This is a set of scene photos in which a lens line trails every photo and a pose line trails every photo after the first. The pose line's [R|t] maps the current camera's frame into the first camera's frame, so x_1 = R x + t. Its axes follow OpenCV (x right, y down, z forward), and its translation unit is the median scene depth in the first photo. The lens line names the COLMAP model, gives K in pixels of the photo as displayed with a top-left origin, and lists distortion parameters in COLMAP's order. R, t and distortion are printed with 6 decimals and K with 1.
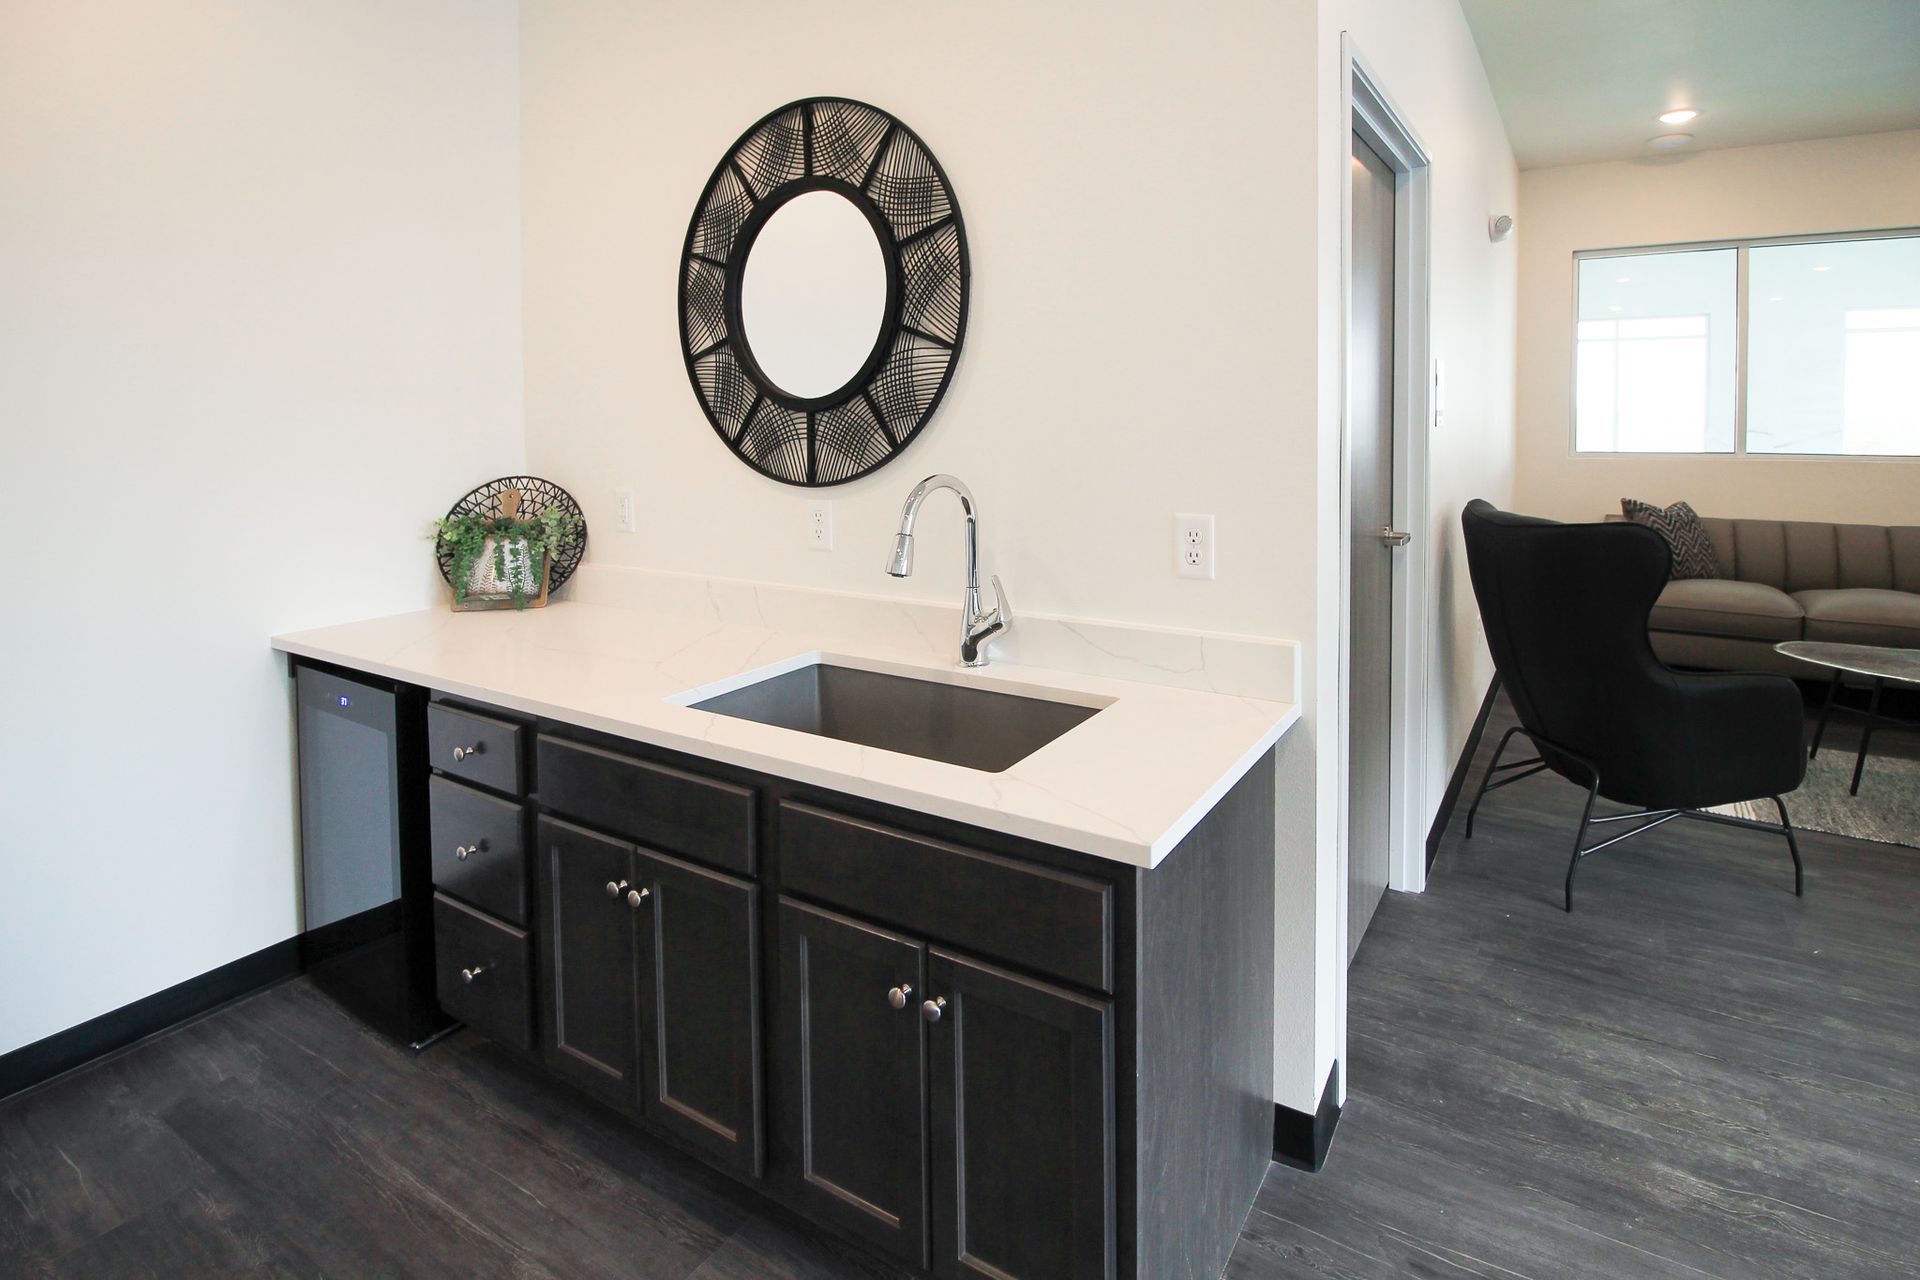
lens RADIAL K [[952.8, 0, 1024.0], [0, 952.8, 440.0], [0, 0, 1]] dist [-0.016108, -0.002067]
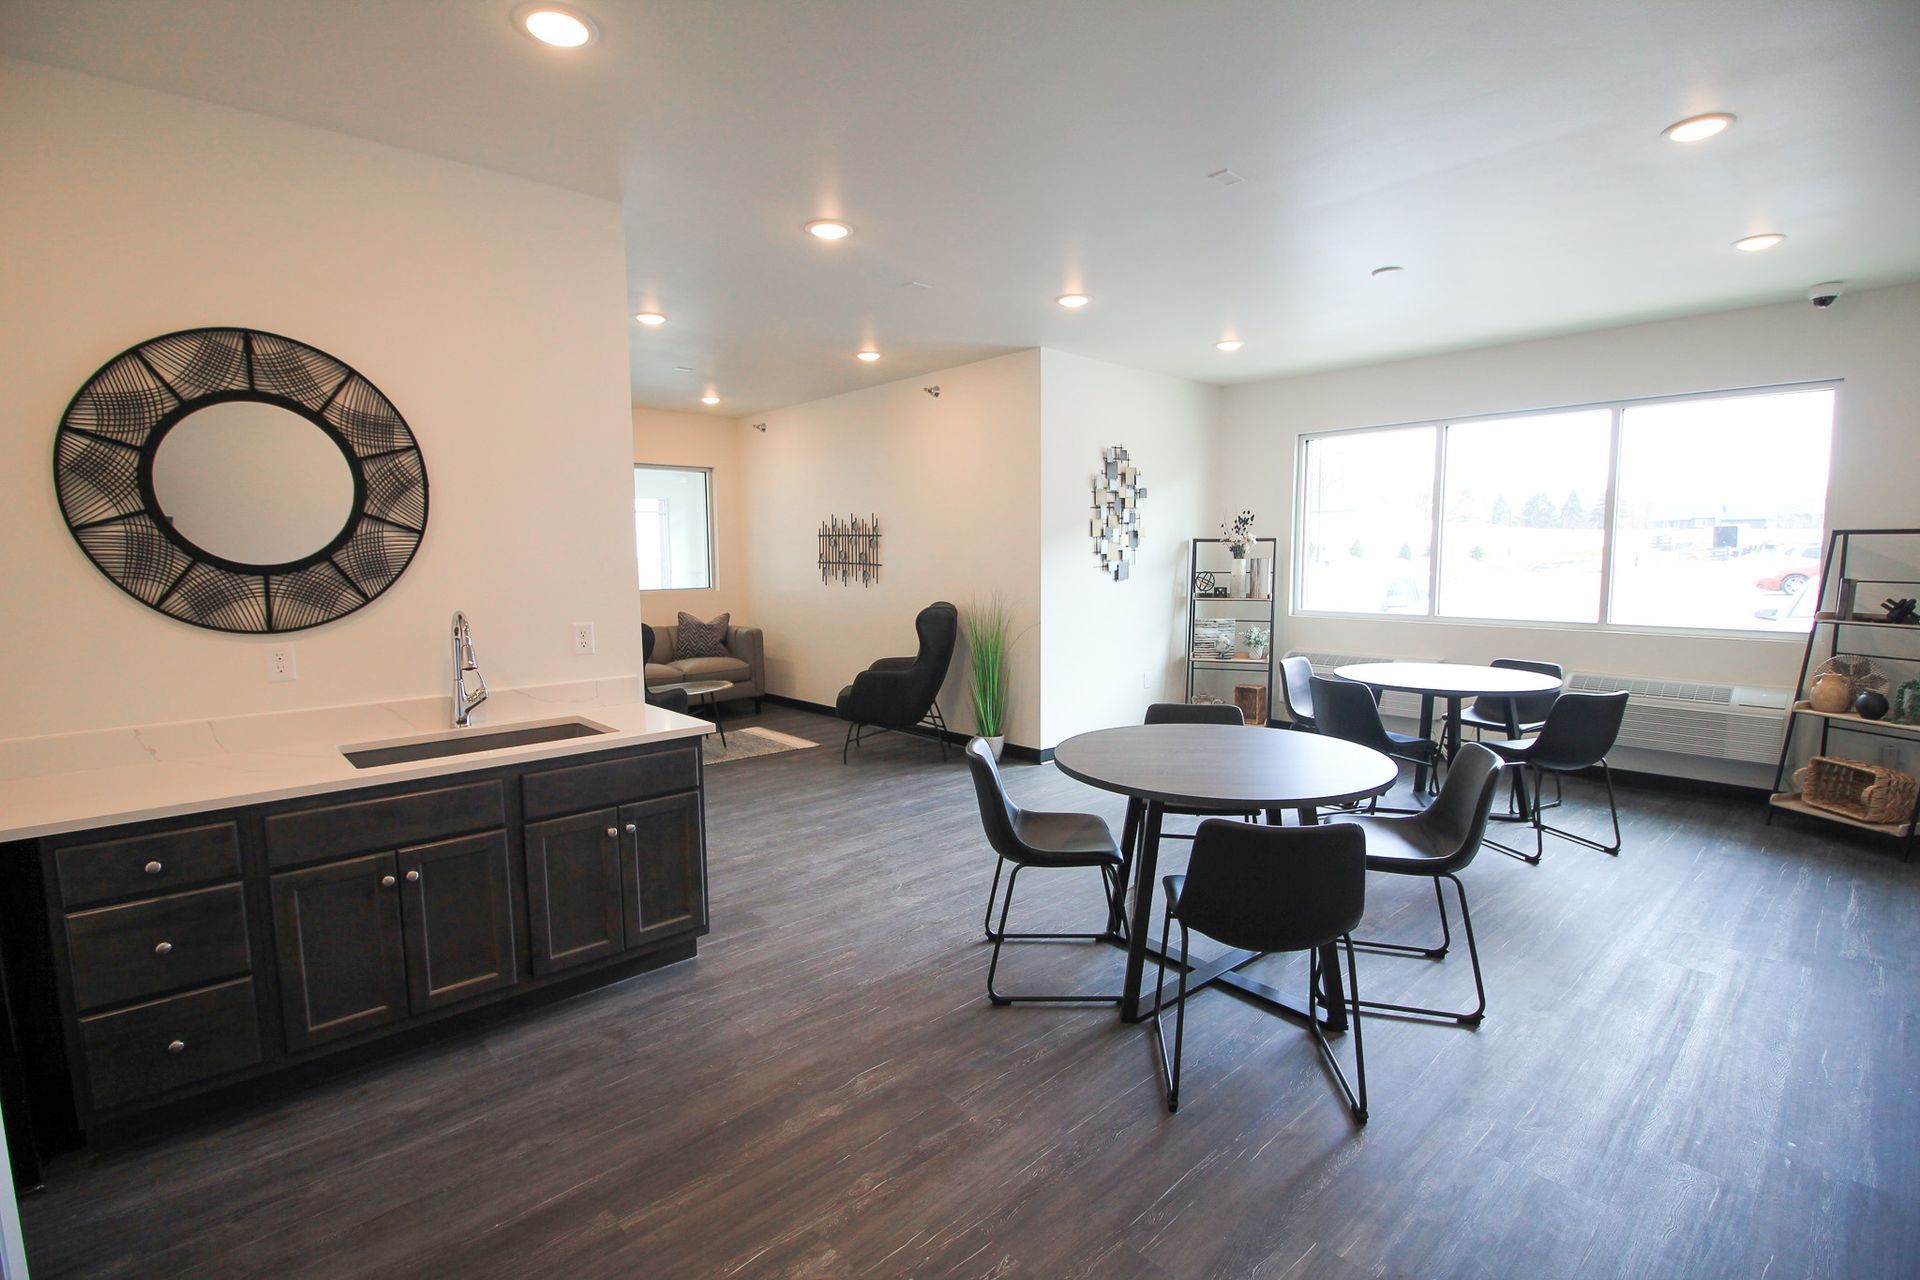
lens RADIAL K [[907.0, 0, 968.3], [0, 907.0, 656.4], [0, 0, 1]] dist [-0.016726, -0.001344]
pose [[0.273945, -0.100334, 0.956497, -1.083948], [0.032611, 0.994940, 0.095026, -0.004696], [-0.961192, 0.005160, 0.275831, -0.235951]]
